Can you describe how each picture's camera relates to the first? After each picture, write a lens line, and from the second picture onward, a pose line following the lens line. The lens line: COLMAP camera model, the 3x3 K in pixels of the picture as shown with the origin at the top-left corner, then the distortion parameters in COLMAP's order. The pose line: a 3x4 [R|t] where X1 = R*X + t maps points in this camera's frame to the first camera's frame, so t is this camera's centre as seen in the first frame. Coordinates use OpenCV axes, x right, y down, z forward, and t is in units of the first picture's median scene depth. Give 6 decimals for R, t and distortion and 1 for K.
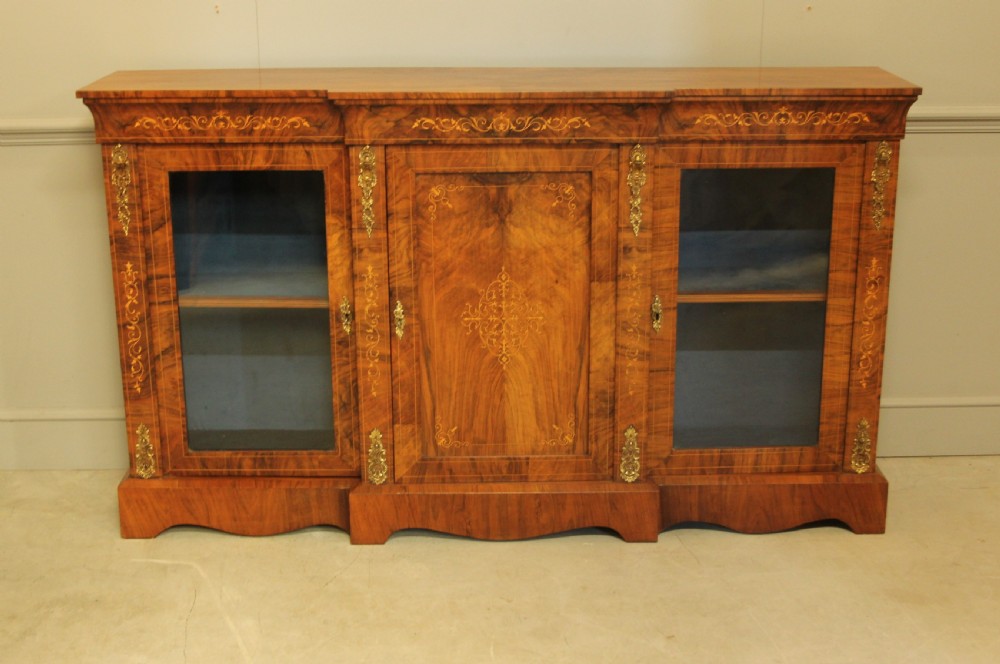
lens RADIAL K [[1395.0, 0, 515.8], [0, 1395.0, 331.7], [0, 0, 1]] dist [-0.040427, 0.009164]
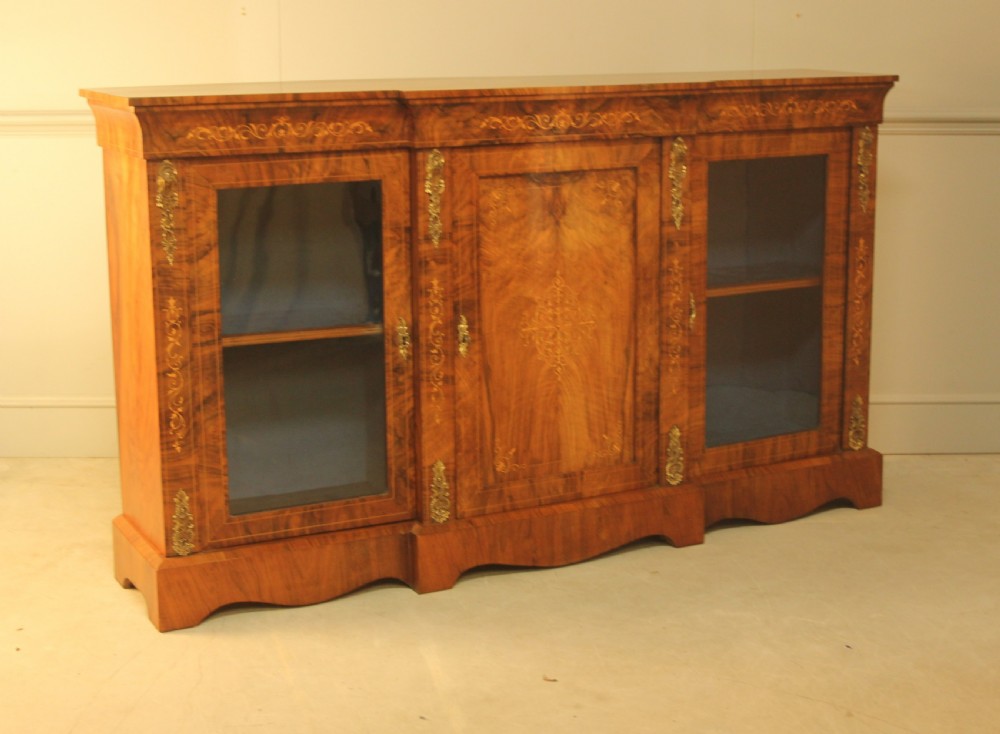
lens RADIAL K [[1599.1, 0, 520.0], [0, 1599.1, 321.0], [0, 0, 1]] dist [-0.018017, -0.070419]
pose [[0.899941, -0.087577, 0.427127, -0.511115], [0.133162, 0.988021, -0.077987, 0.070755], [-0.415181, 0.127061, 0.900822, 0.020267]]
